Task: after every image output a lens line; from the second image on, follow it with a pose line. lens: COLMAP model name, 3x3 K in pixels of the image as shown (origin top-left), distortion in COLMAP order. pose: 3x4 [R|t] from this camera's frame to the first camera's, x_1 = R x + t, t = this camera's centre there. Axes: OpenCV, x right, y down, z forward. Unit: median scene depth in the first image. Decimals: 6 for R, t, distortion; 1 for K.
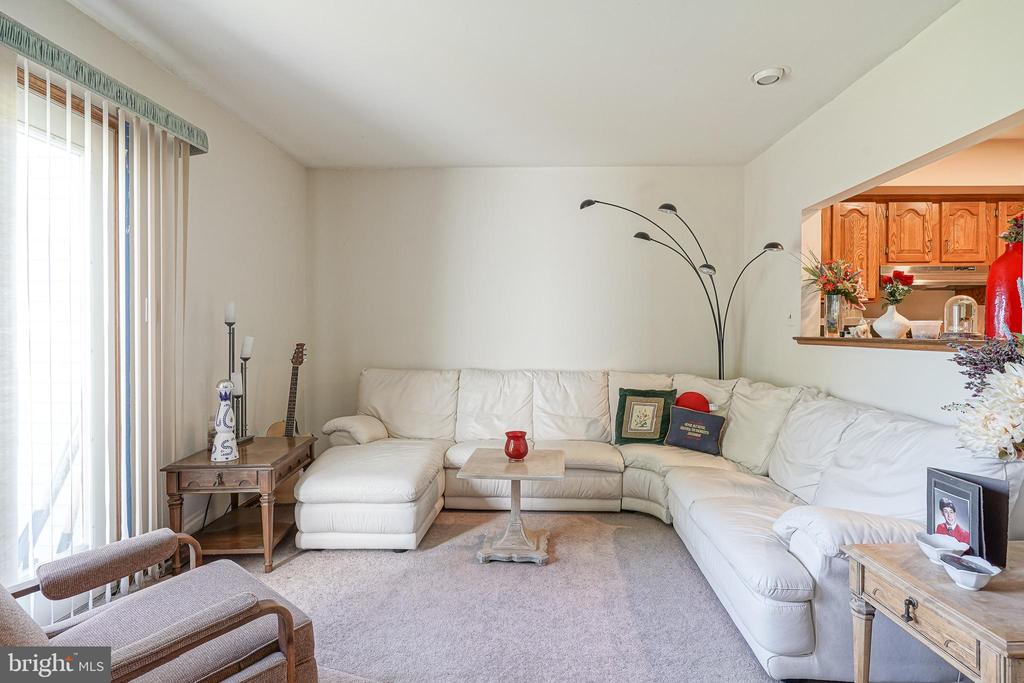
lens RADIAL K [[521.3, 0, 513.8], [0, 521.3, 334.8], [0, 0, 1]] dist [-0.000934, 0.001334]
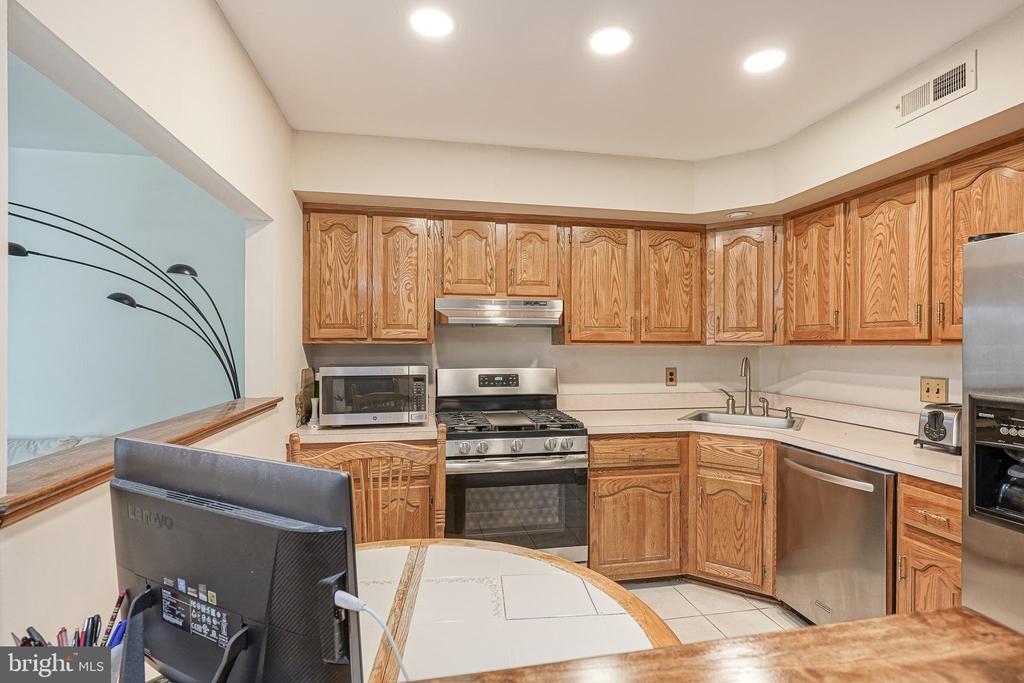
lens RADIAL K [[513.8, 0, 527.6], [0, 513.8, 343.3], [0, 0, 1]] dist [-0.002239, -0.000446]
pose [[0.975108, 0.000340, 0.221729, 0.786882], [0.002521, 0.999917, -0.012623, -0.061684], [-0.221715, 0.012868, 0.975027, 0.232355]]
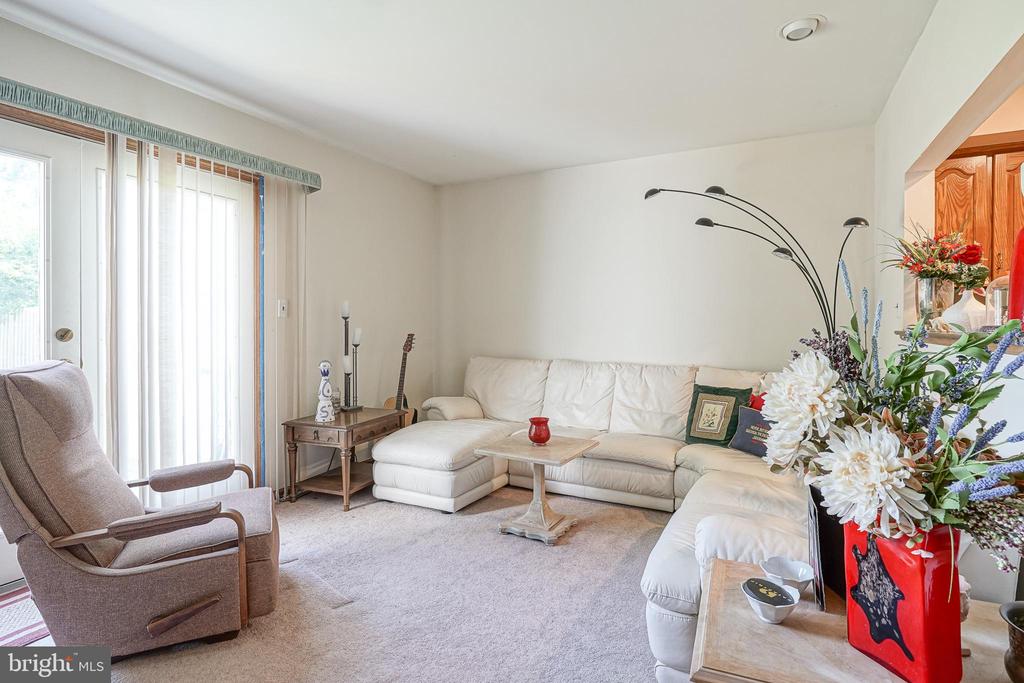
lens RADIAL K [[519.6, 0, 514.4], [0, 519.6, 325.0], [0, 0, 1]] dist [0.001084, 0.001418]
pose [[0.903666, 0.001298, -0.428236, 0.359017], [-0.002980, 0.999990, -0.003259, -0.000764], [0.428228, 0.004221, 0.903661, 0.012605]]
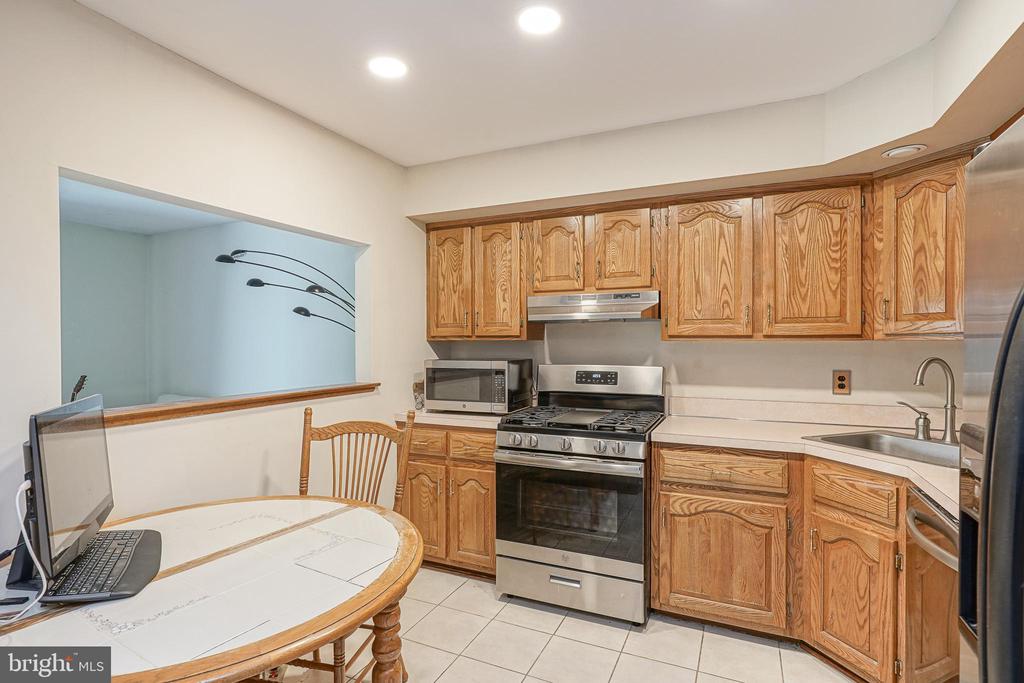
lens RADIAL K [[522.2, 0, 491.2], [0, 522.2, 344.4], [0, 0, 1]] dist [-0.000448, 0.001541]
pose [[0.912051, -0.002444, -0.410069, 1.175920], [0.000897, 0.999992, -0.003964, -0.061198], [0.410075, 0.003247, 0.912046, 0.243506]]
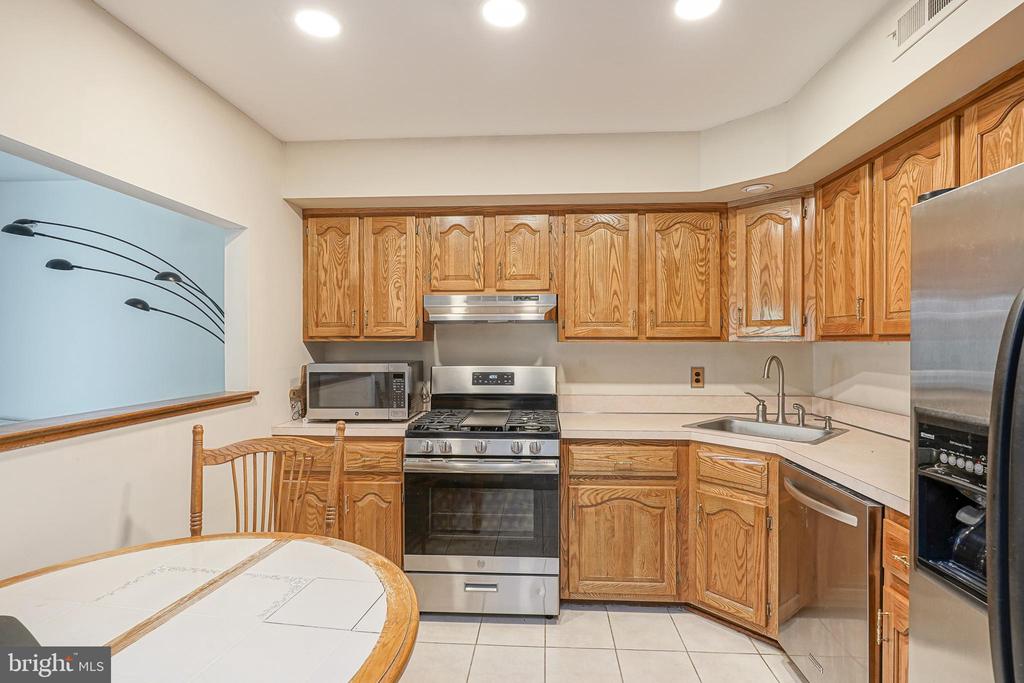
lens RADIAL K [[525.3, 0, 512.0], [0, 525.3, 341.5], [0, 0, 1]] dist [-0.002302, 0.001148]
pose [[0.999289, -0.003922, -0.037499, 1.026458], [0.003536, 0.999940, -0.010357, -0.062019], [0.037537, 0.010217, 0.999243, 0.231300]]
